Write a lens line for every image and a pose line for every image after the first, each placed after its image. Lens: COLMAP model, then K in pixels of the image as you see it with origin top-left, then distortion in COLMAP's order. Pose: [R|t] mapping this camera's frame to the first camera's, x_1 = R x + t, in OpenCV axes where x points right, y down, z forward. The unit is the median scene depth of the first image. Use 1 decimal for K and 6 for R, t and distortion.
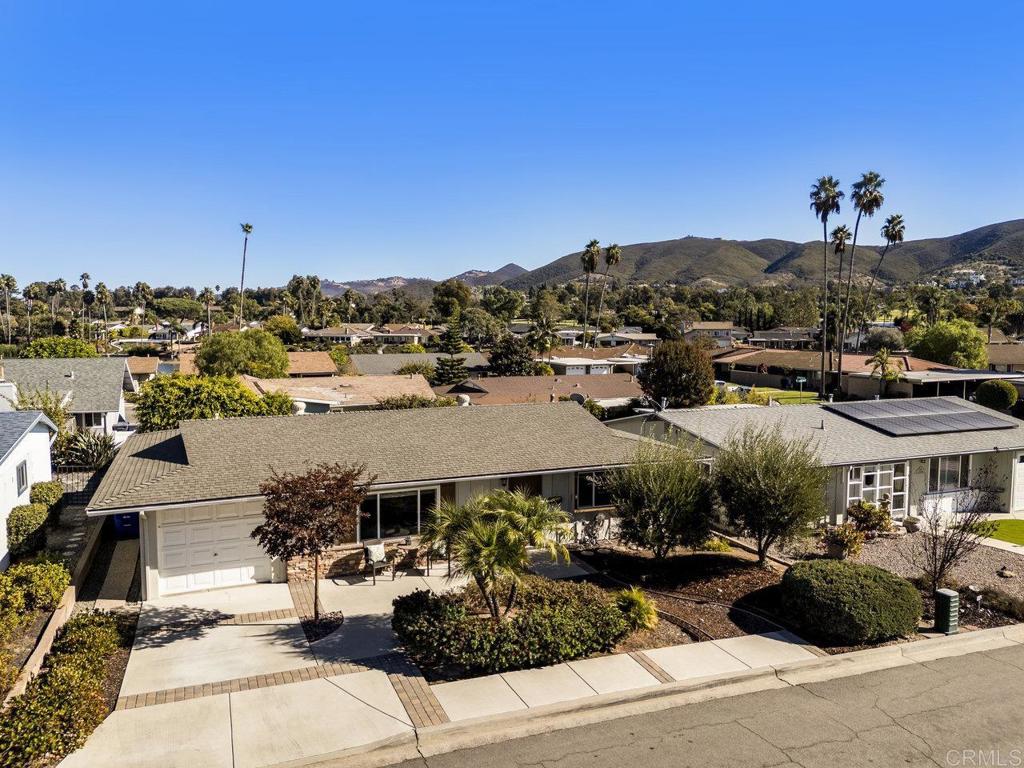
lens RADIAL K [[752.5, 0, 512.0], [0, 752.5, 384.0], [0, 0, 1]] dist [0.081886, -0.096107]
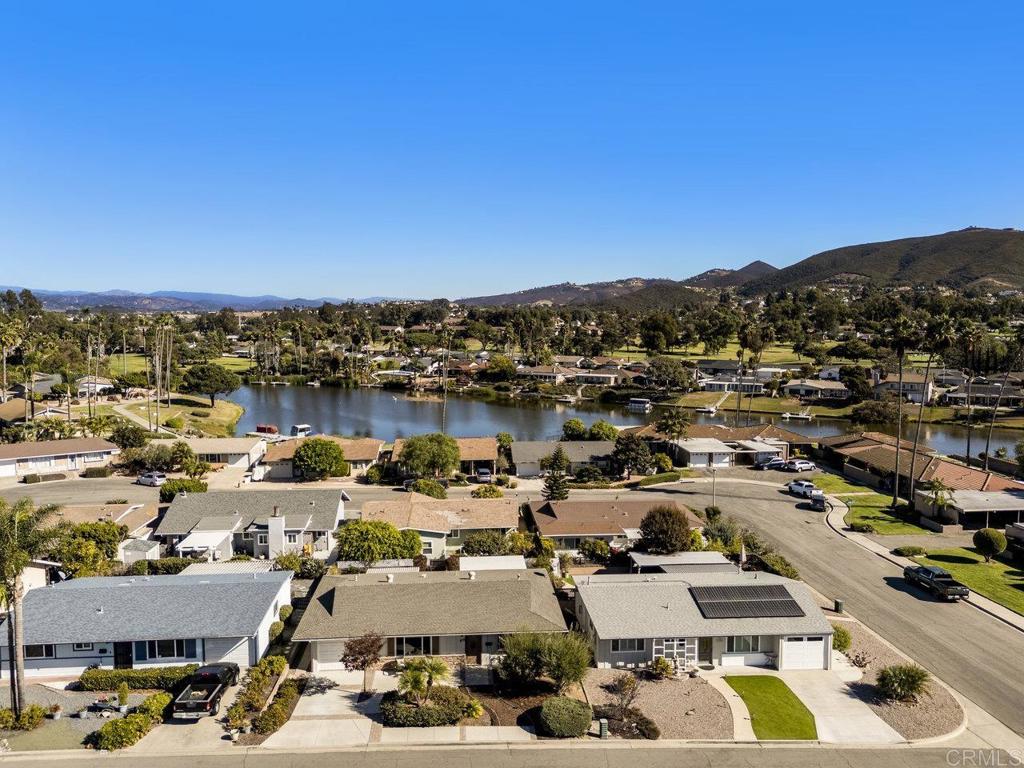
lens RADIAL K [[752.5, 0, 512.0], [0, 752.5, 384.0], [0, 0, 1]] dist [0.081886, -0.096107]
pose [[0.950821, 0.028444, -0.308432, 0.875773], [-0.027591, 0.999594, 0.007128, -0.685835], [0.308509, 0.001733, 0.951220, -1.174408]]
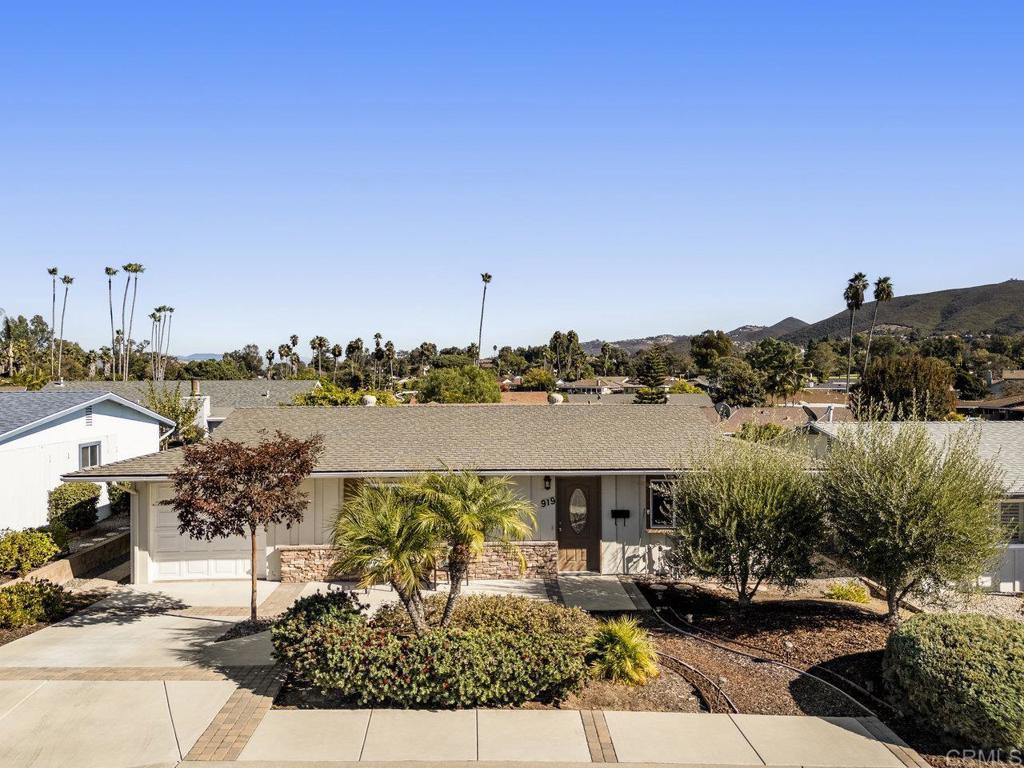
lens RADIAL K [[752.5, 0, 512.0], [0, 752.5, 384.0], [0, 0, 1]] dist [0.081886, -0.096107]
pose [[0.938240, -0.000845, -0.345985, 0.256066], [-0.025829, 0.997035, -0.072478, 0.091977], [0.345020, 0.076938, 0.935437, 0.258573]]
